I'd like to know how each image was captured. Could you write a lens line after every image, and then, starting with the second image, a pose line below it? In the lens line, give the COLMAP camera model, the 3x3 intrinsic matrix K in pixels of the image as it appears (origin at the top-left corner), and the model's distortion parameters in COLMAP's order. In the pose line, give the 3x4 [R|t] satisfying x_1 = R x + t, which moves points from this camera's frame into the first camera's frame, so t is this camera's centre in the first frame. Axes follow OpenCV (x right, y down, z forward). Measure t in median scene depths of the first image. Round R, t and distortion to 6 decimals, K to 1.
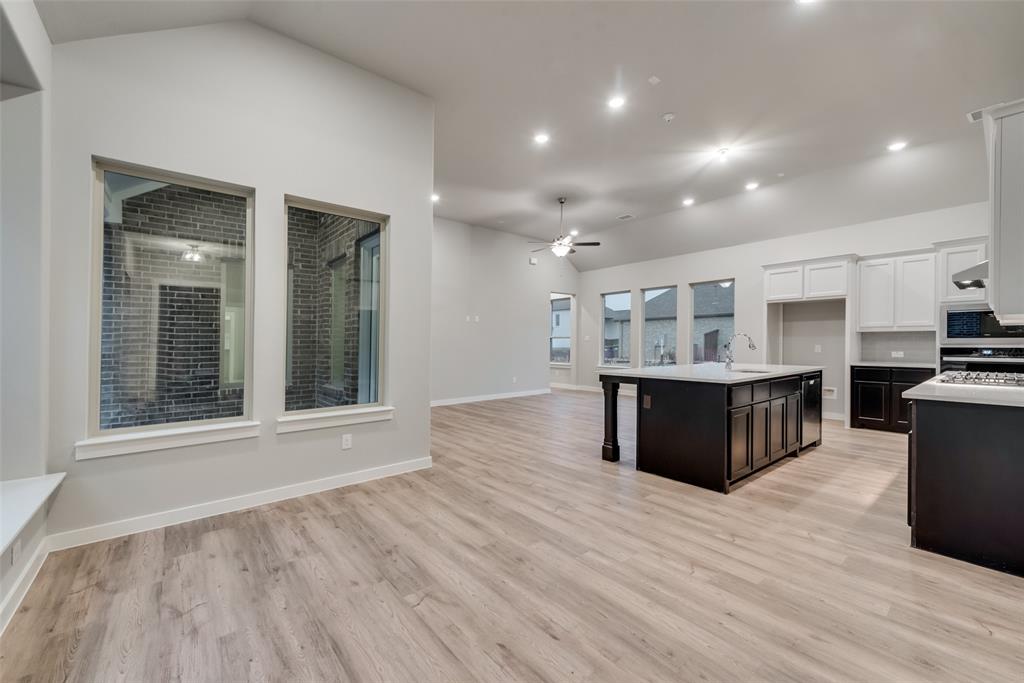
lens RADIAL K [[403.6, 0, 511.2], [0, 403.6, 338.3], [0, 0, 1]] dist [0.016856, -0.002844]
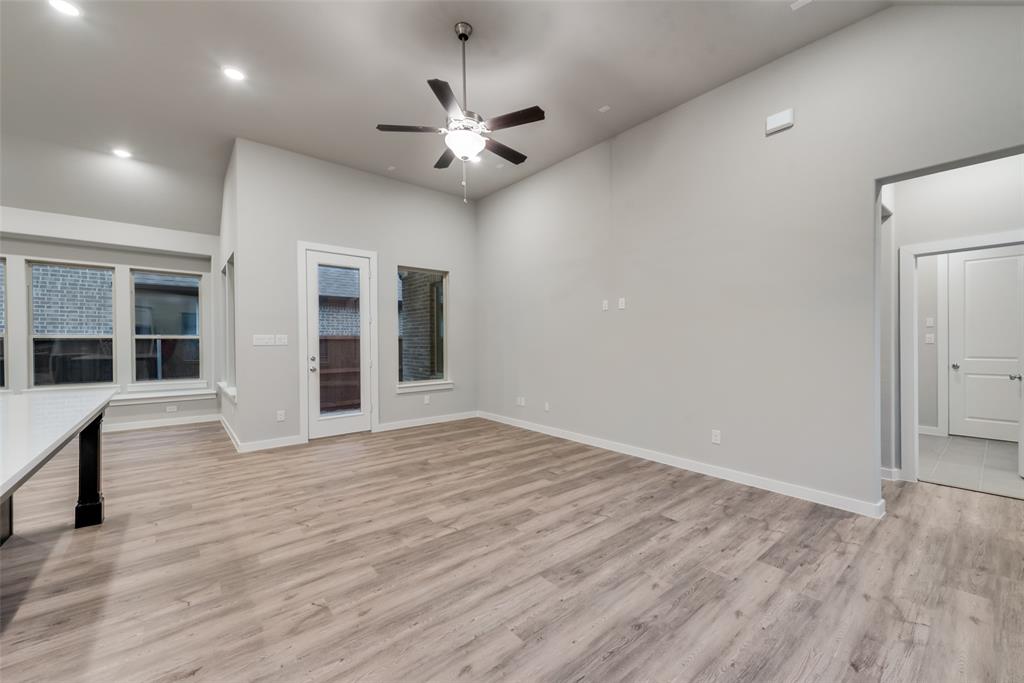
lens RADIAL K [[403.6, 0, 517.1], [0, 403.6, 343.9], [0, 0, 1]] dist [0.016856, -0.002844]
pose [[0.005546, 0.011683, -0.999916, 1.608304], [0.011346, 0.999867, 0.011746, -0.000695], [0.999920, -0.011410, 0.005413, 2.949034]]
